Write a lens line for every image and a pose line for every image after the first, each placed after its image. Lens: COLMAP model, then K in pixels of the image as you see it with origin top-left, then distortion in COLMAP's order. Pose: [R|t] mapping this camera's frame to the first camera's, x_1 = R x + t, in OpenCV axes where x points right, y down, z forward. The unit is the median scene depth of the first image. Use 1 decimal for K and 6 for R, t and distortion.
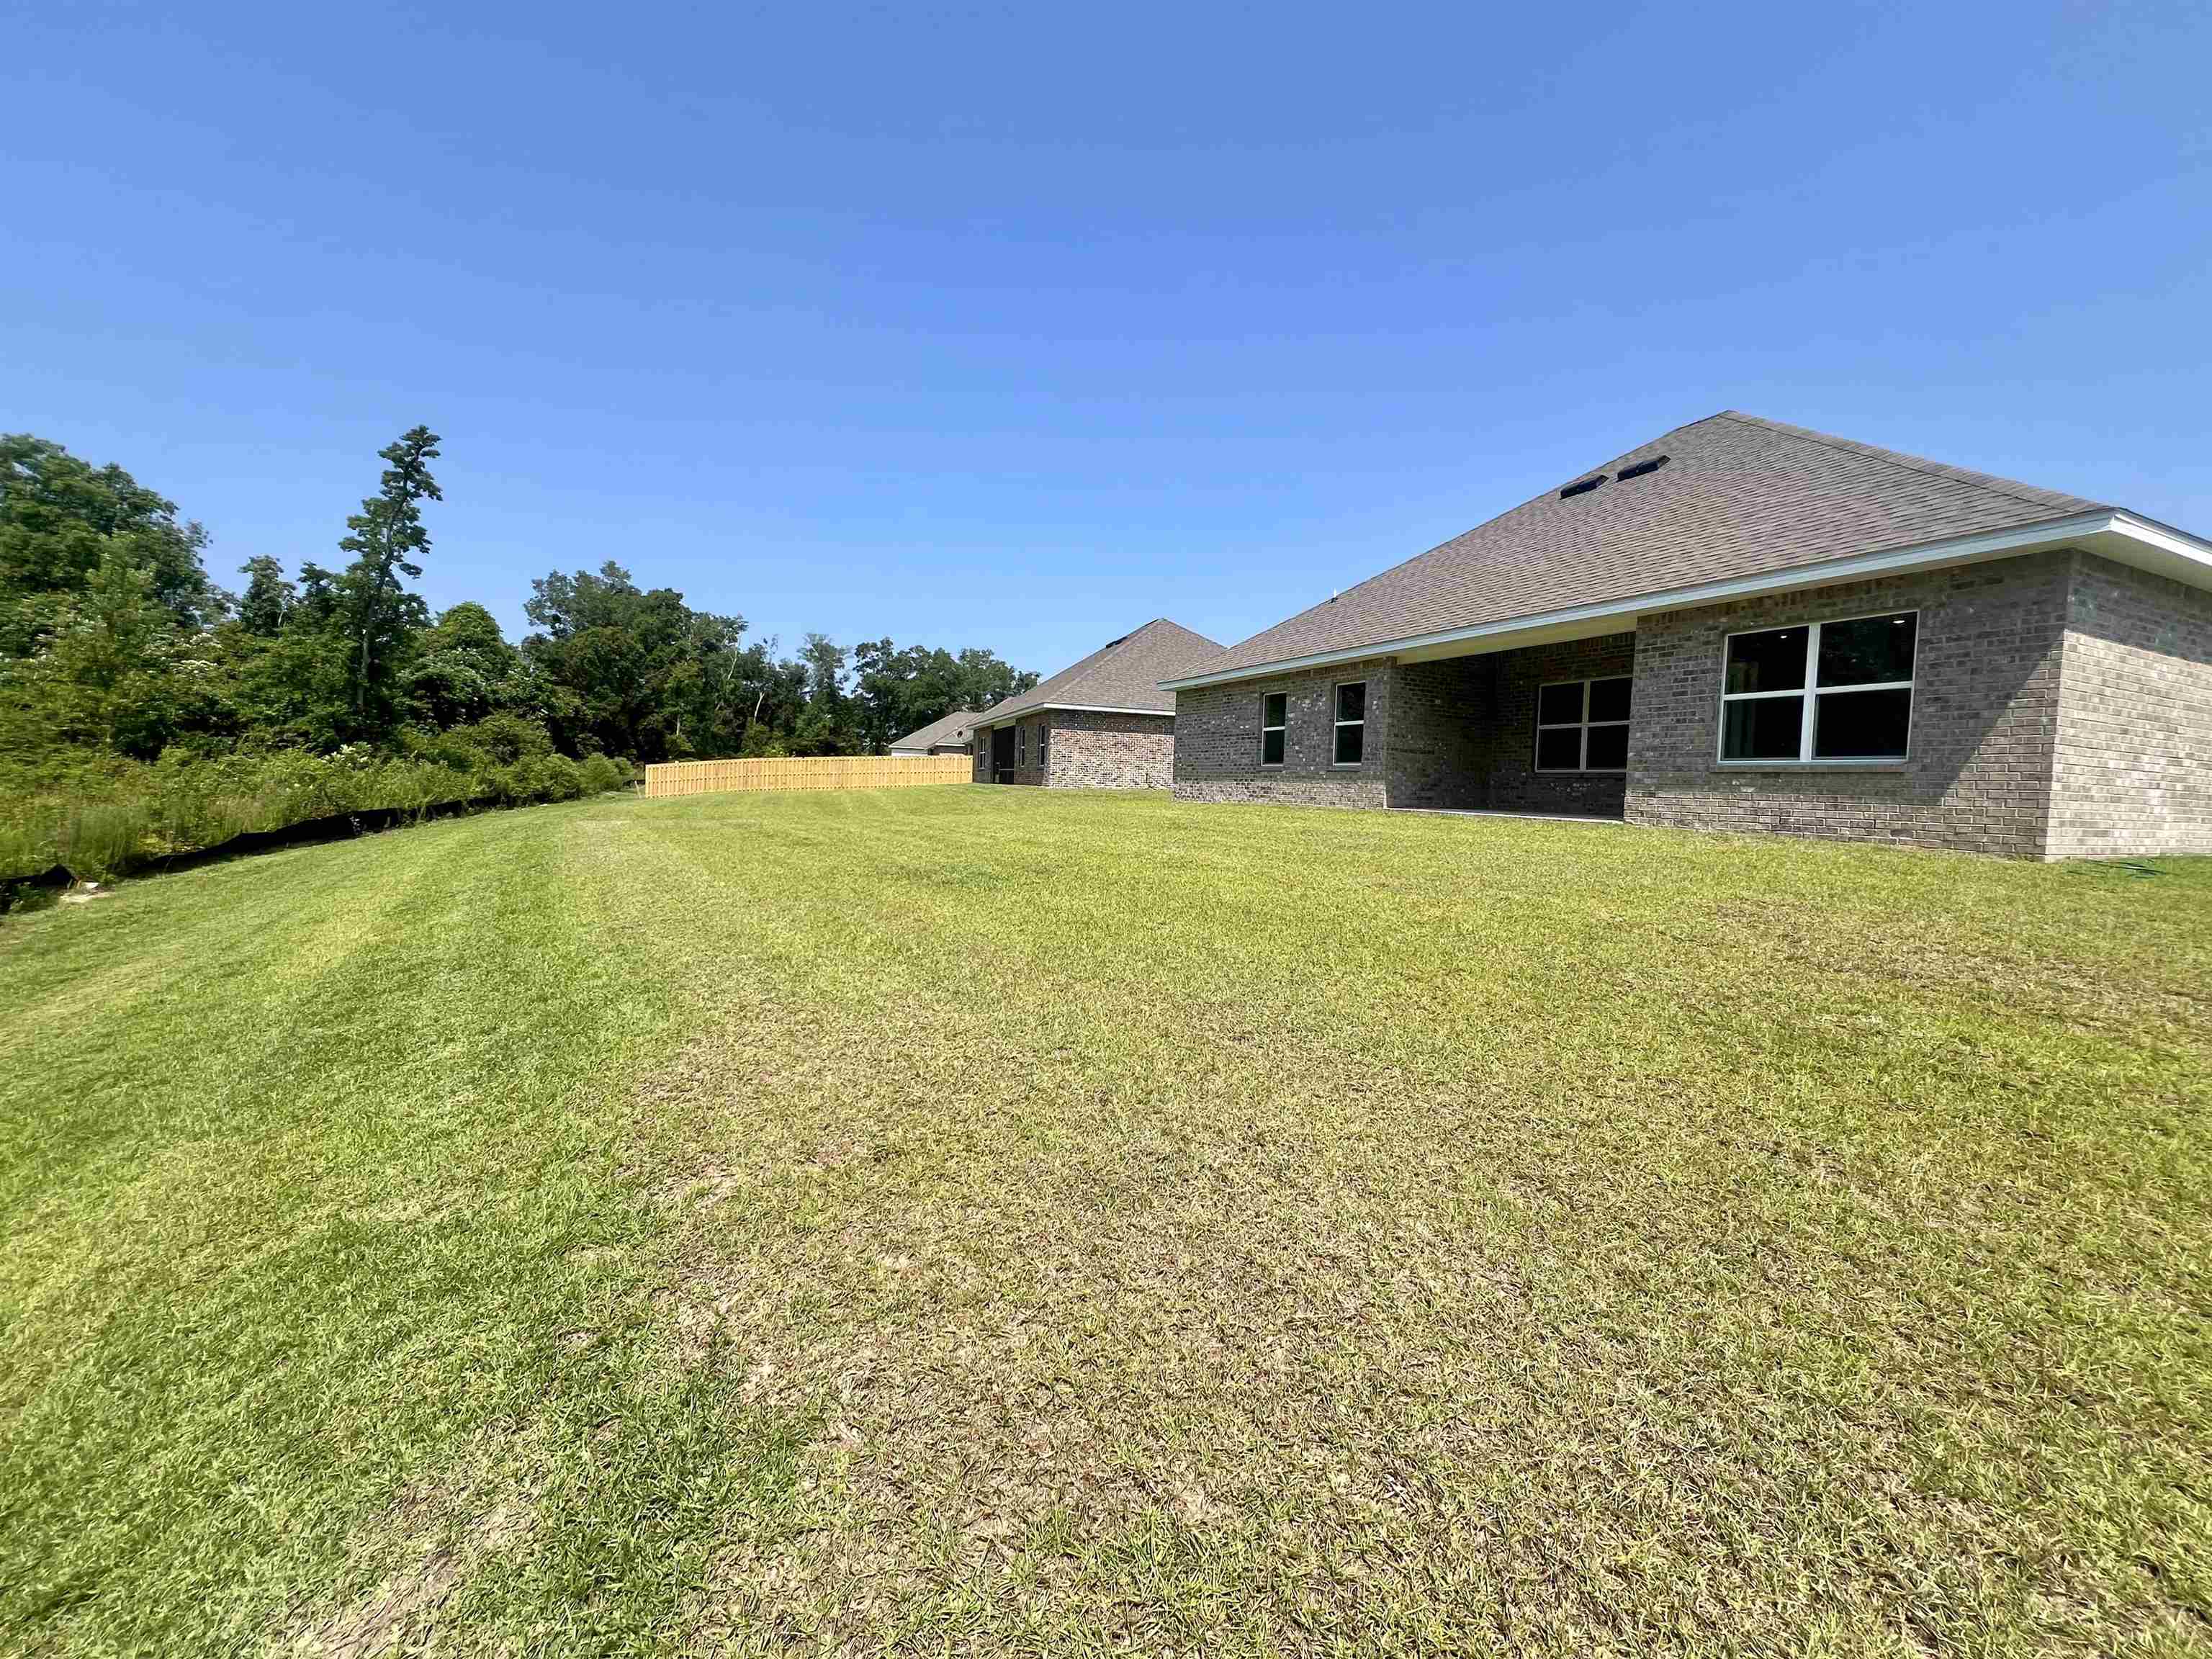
lens RADIAL K [[891.3, 0, 1104.6], [0, 891.3, 829.9], [0, 0, 1]] dist [-0.003590, 0.001804]
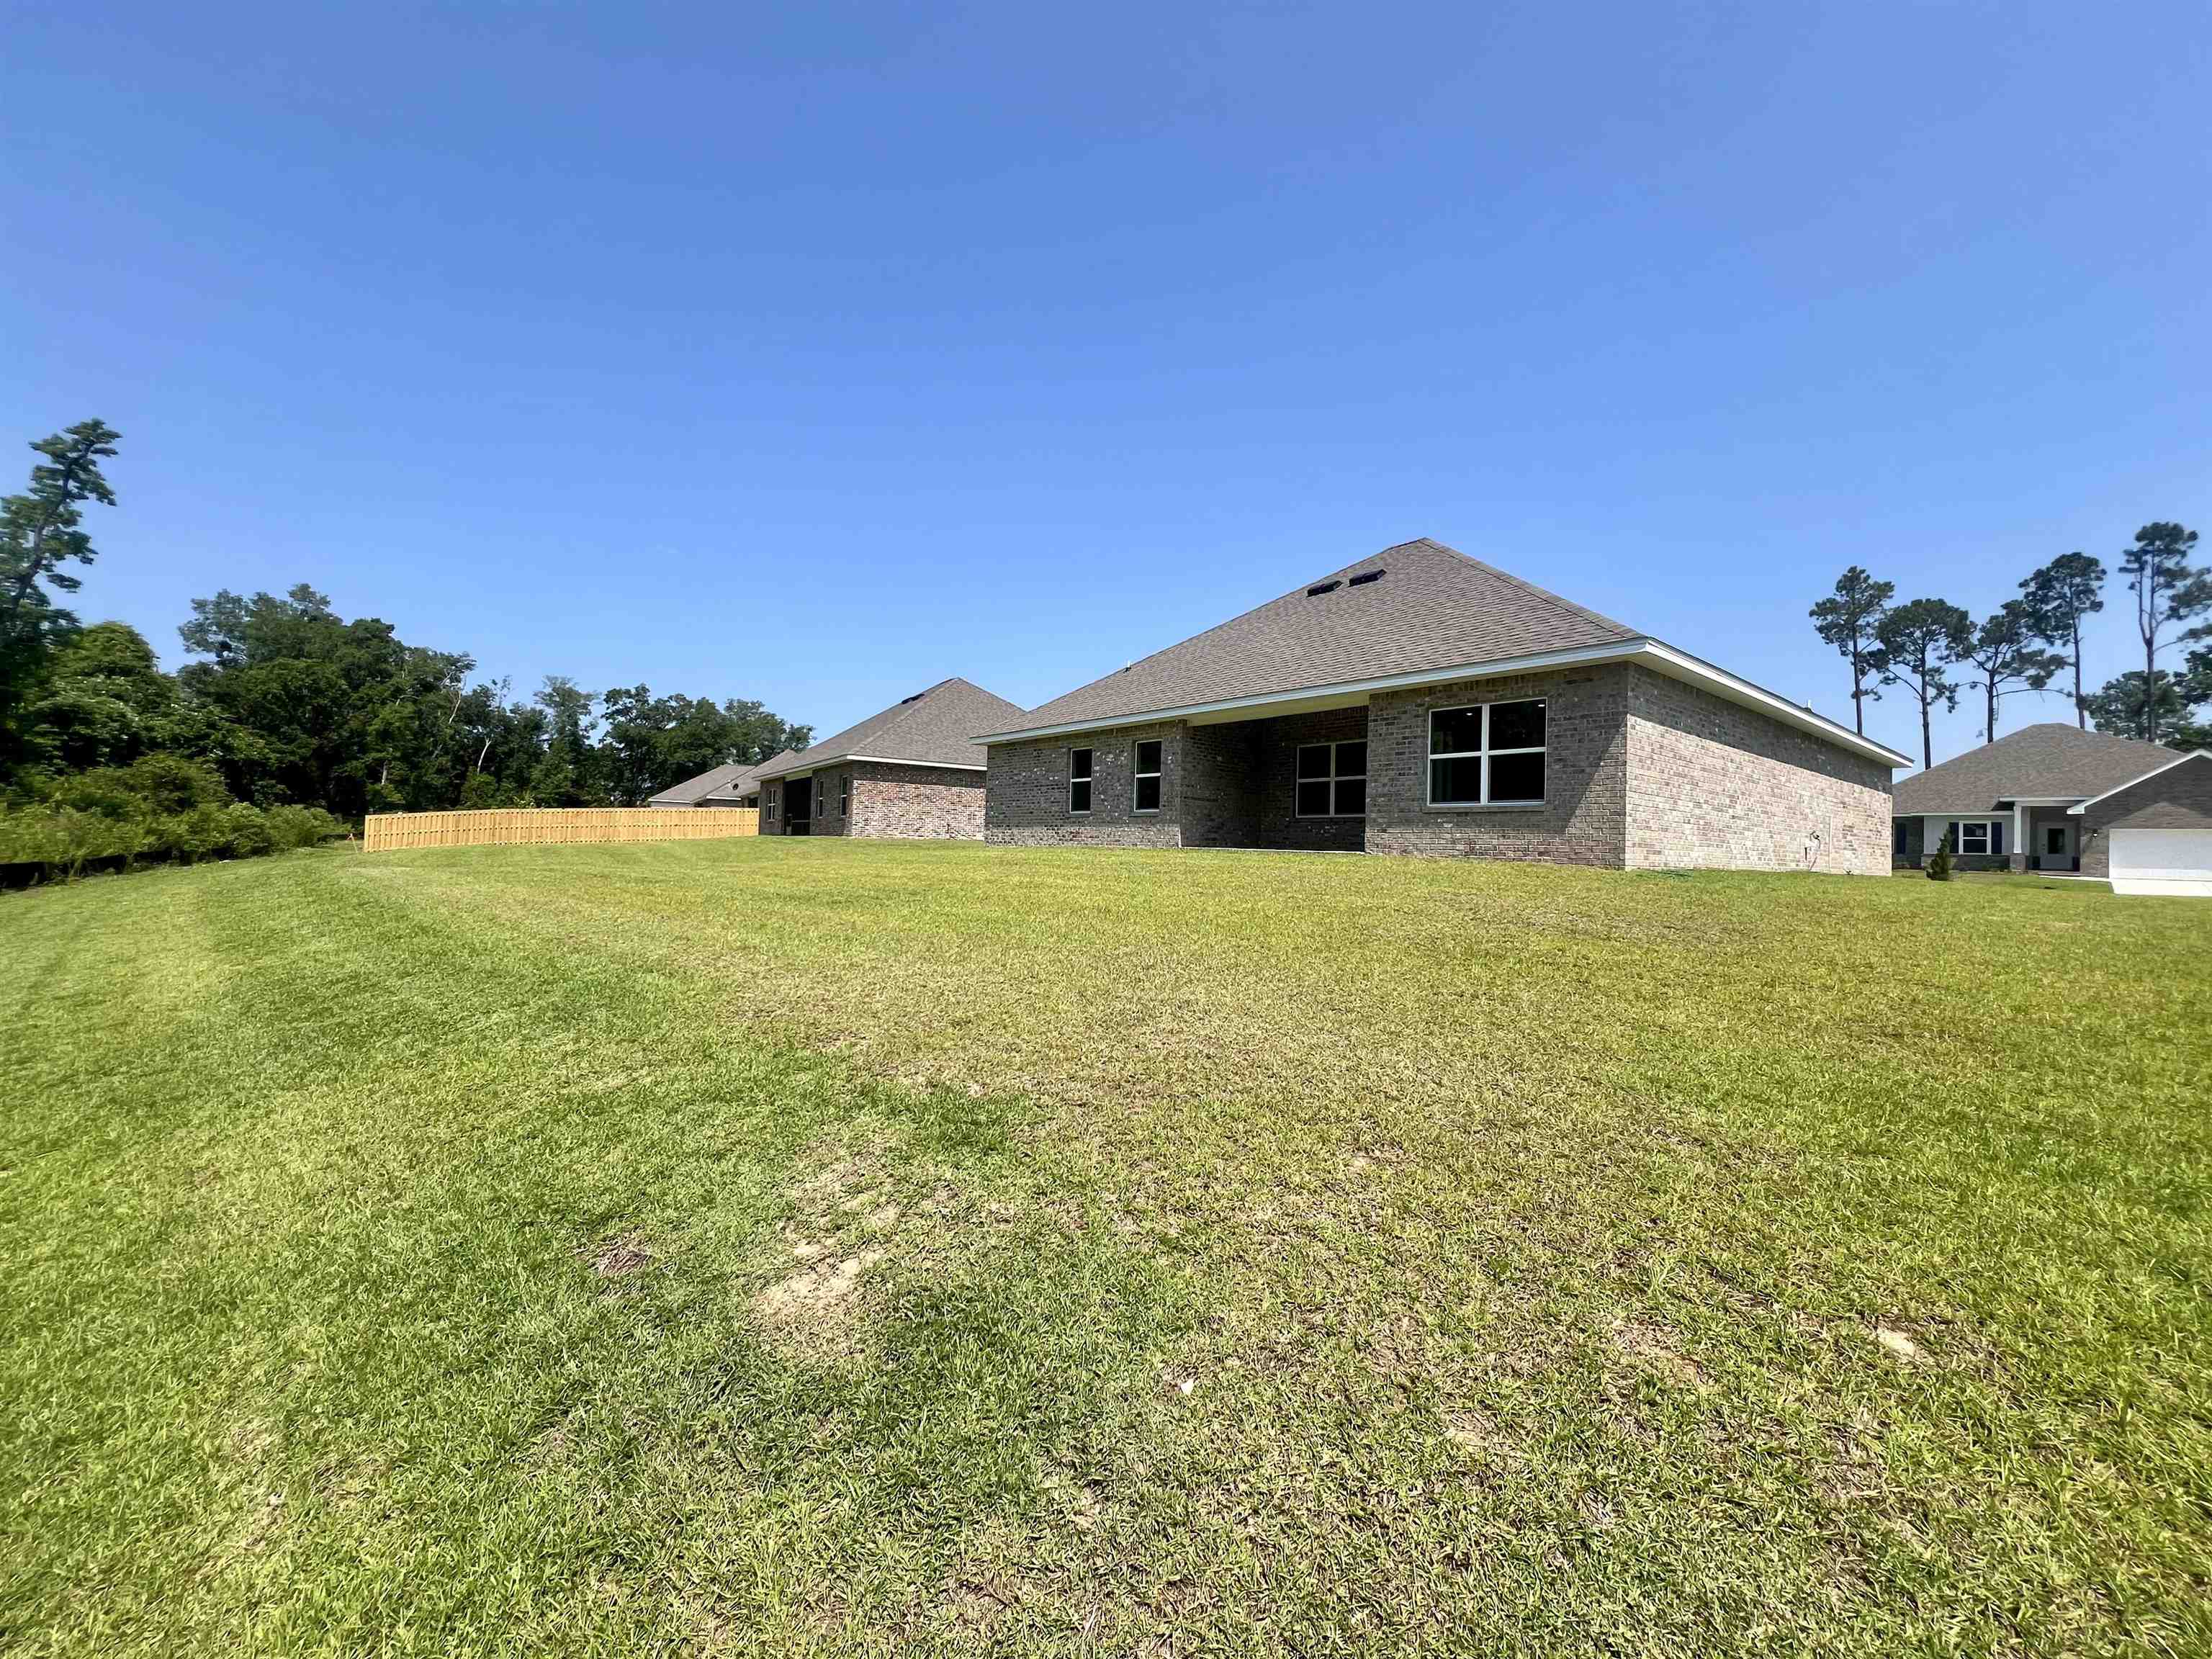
lens RADIAL K [[891.3, 0, 1106.0], [0, 891.3, 830.5], [0, 0, 1]] dist [-0.003590, 0.001804]
pose [[0.967990, 0.000882, 0.250987, -0.060418], [0.015338, 0.997917, -0.062661, 0.020782], [-0.250519, 0.064505, 0.965960, -0.089074]]
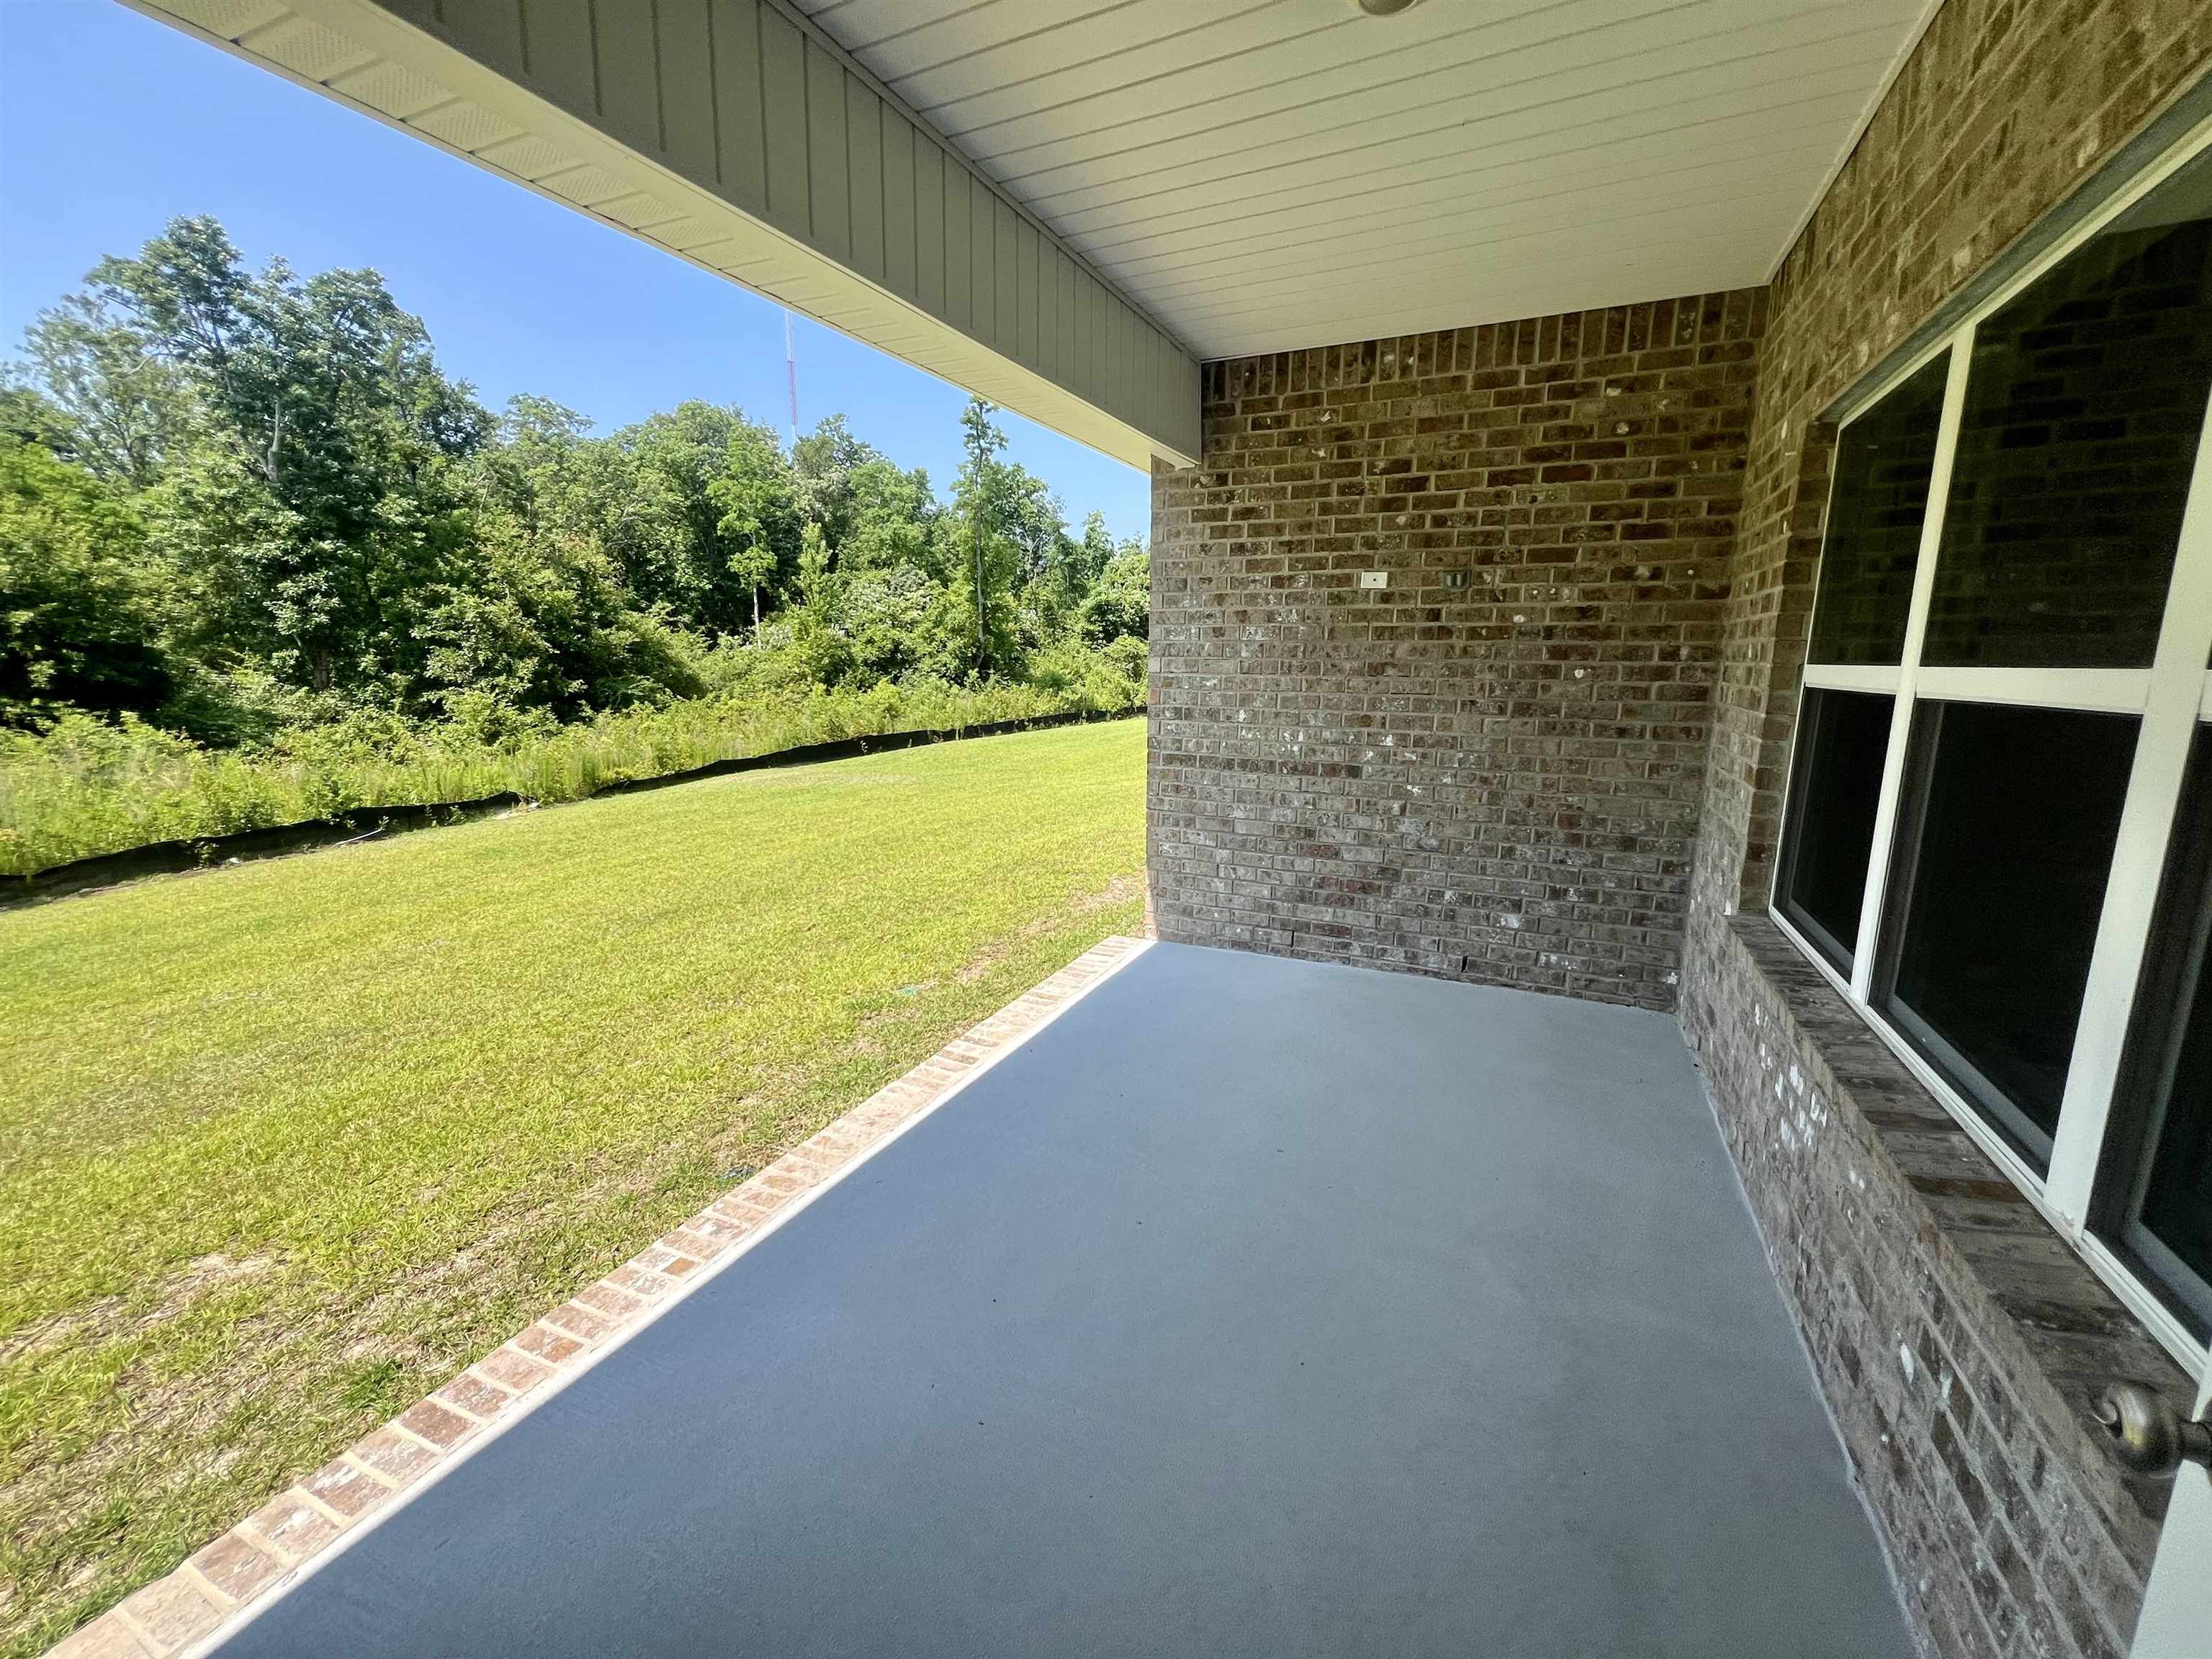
lens RADIAL K [[891.3, 0, 1108.7], [0, 891.3, 822.1], [0, 0, 1]] dist [-0.003590, 0.001804]
pose [[0.636246, 0.109120, -0.763730, 0.438644], [-0.019013, 0.991864, 0.125876, -0.086183], [0.771252, -0.065567, 0.633144, 0.627477]]
